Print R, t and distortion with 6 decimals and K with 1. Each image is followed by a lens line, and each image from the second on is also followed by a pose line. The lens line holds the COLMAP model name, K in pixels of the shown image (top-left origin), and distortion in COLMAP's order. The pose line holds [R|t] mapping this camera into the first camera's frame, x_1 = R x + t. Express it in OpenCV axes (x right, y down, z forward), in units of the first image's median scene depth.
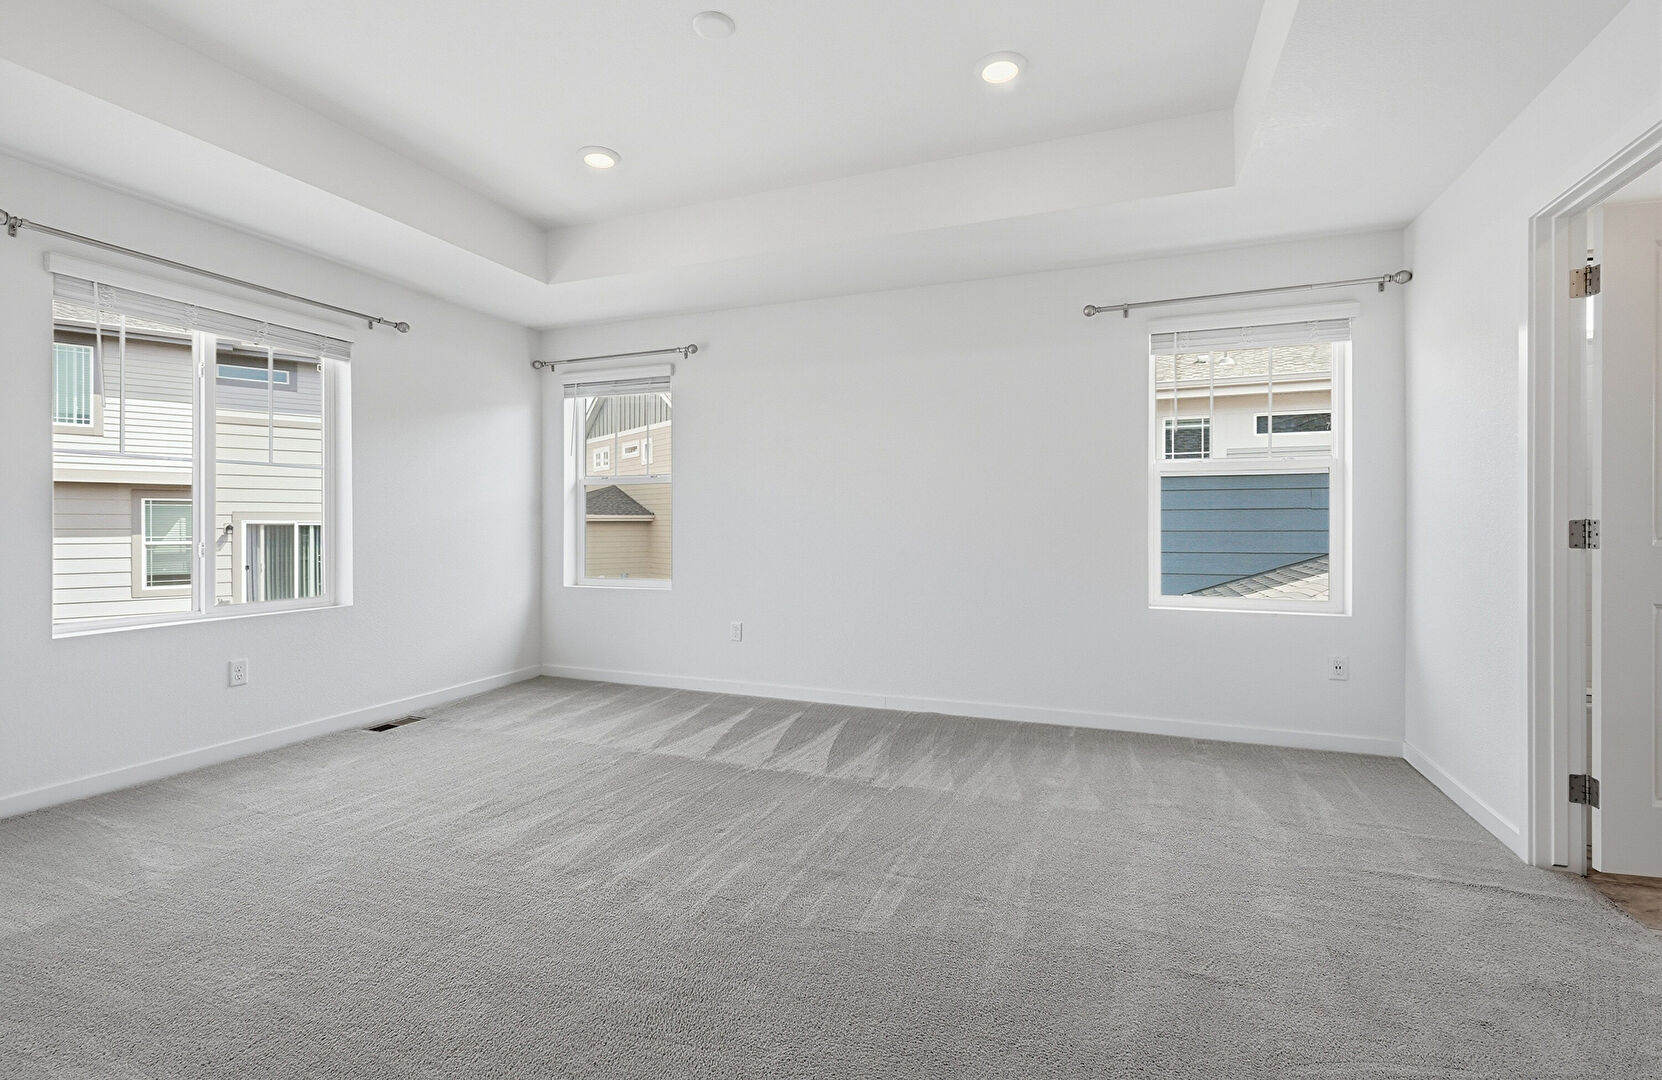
lens RADIAL K [[739.7, 0, 836.6], [0, 739.7, 531.2], [0, 0, 1]] dist [0.000696, 0.000020]
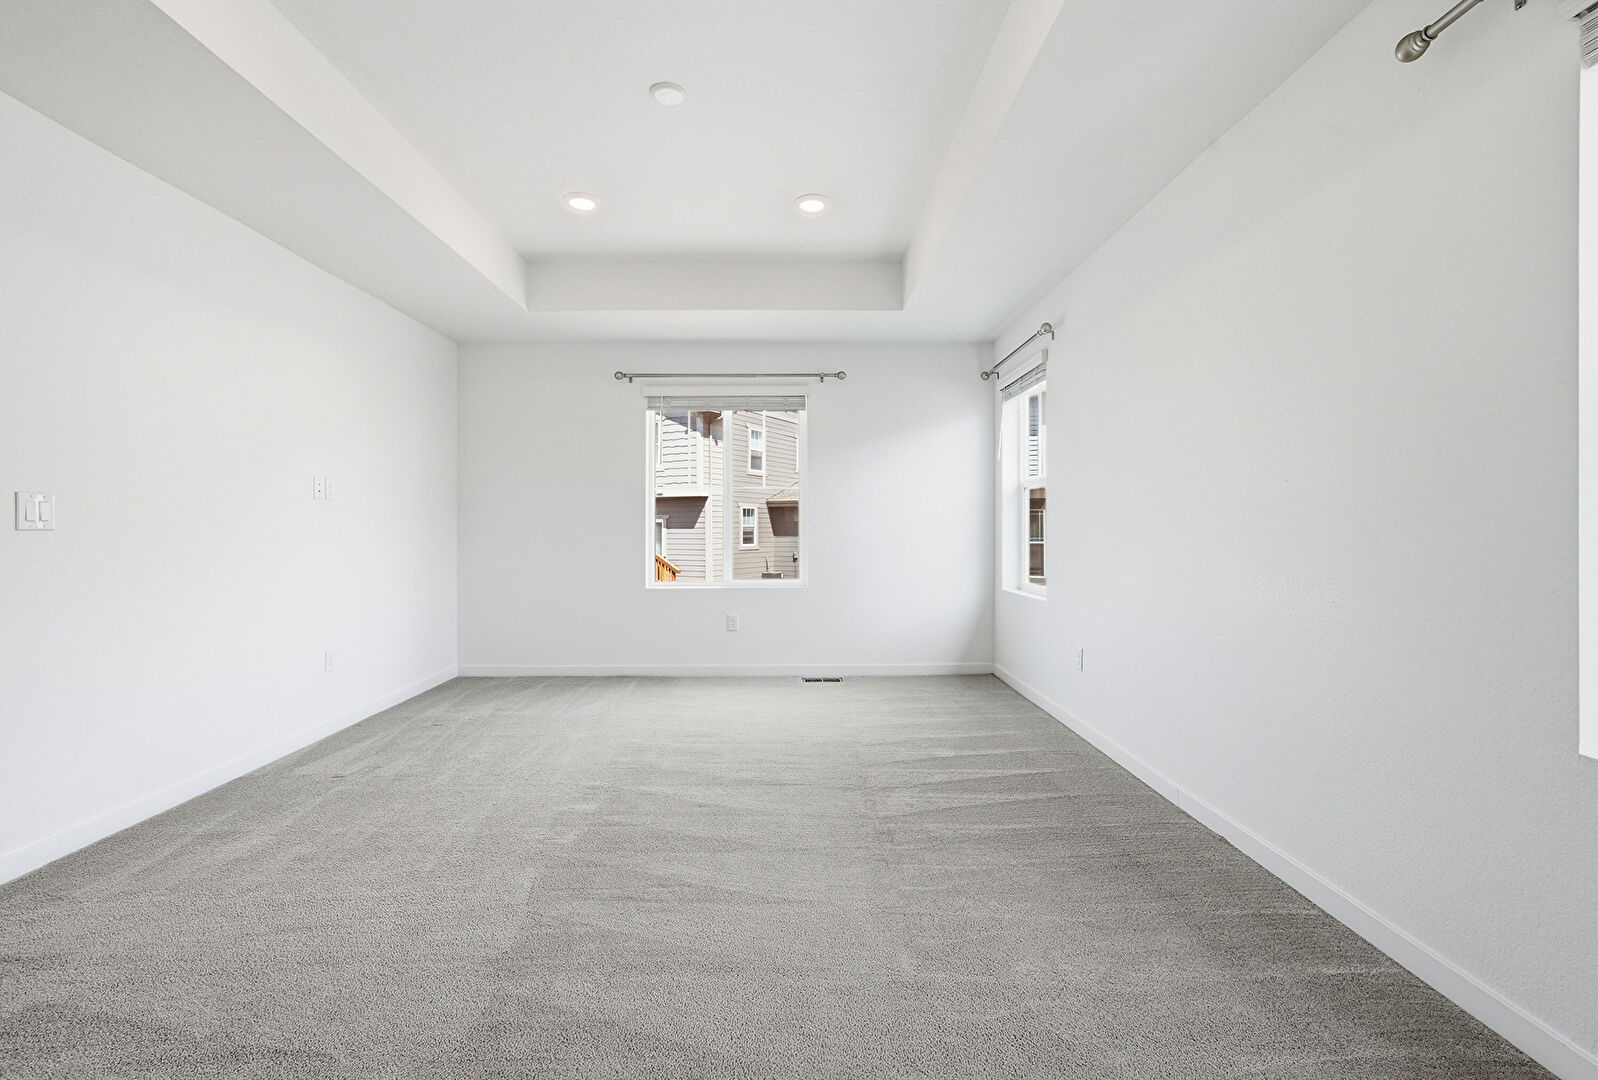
lens RADIAL K [[734.2, 0, 802.4], [0, 734.2, 534.9], [0, 0, 1]] dist [-0.002028, -0.000043]
pose [[0.367949, 0.007580, -0.929815, 0.498869], [-0.007265, 0.999960, 0.005277, -0.003542], [0.929817, 0.004814, 0.367990, 0.402535]]
